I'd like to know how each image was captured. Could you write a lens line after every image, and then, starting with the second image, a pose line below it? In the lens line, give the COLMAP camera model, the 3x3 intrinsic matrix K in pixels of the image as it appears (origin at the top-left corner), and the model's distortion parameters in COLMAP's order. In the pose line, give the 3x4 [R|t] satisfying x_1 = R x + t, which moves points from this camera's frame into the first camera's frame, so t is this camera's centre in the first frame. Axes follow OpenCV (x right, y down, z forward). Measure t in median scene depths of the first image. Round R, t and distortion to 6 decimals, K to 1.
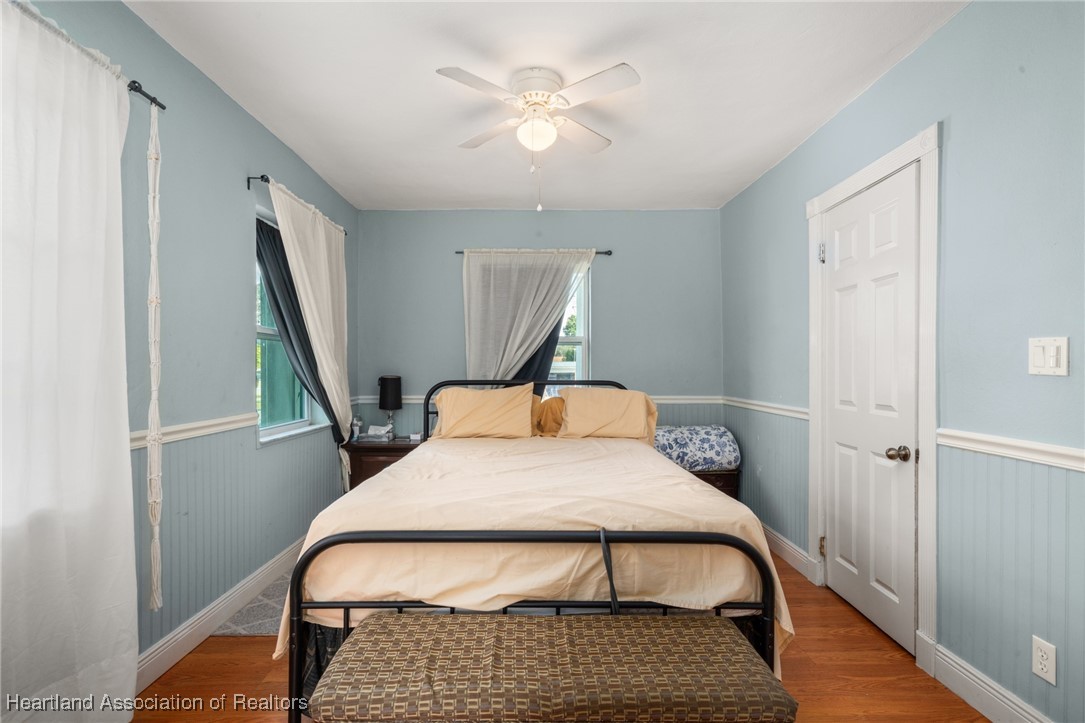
lens RADIAL K [[500.1, 0, 541.3], [0, 500.1, 364.6], [0, 0, 1]] dist [-0.000709, -0.000324]
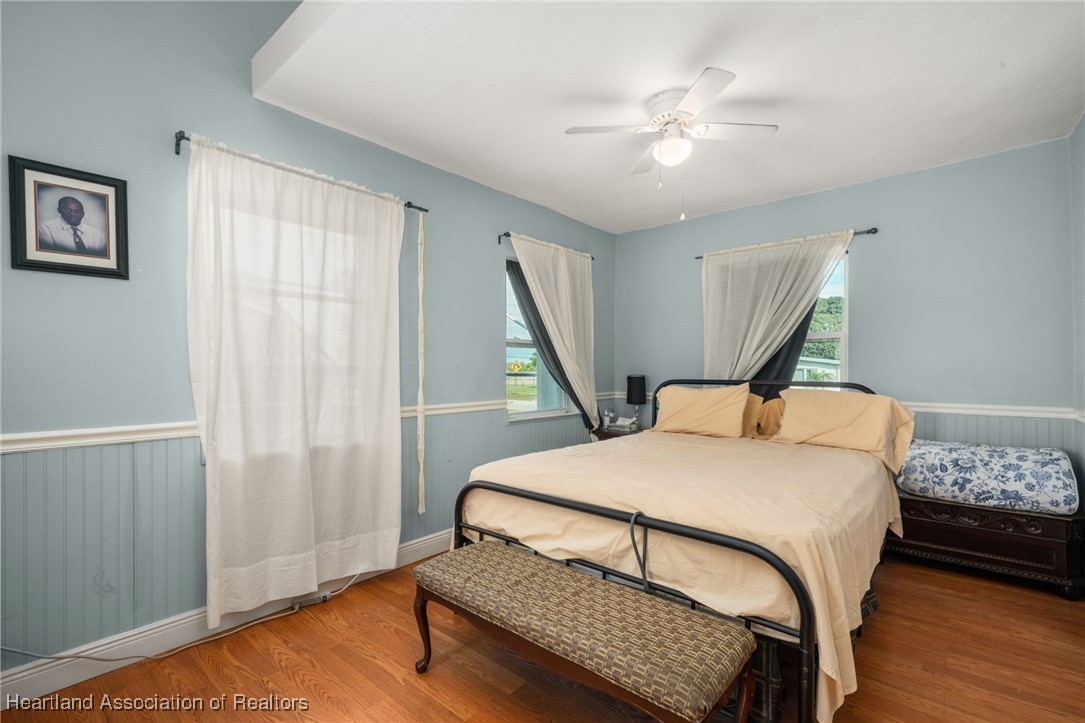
lens RADIAL K [[486.5, 0, 542.8], [0, 486.5, 365.7], [0, 0, 1]] dist [0.003223, 0.000587]
pose [[0.756059, -0.004691, -0.654486, 0.316644], [0.007186, 0.999974, 0.001133, -0.001886], [0.654464, -0.005559, 0.756073, 0.018720]]
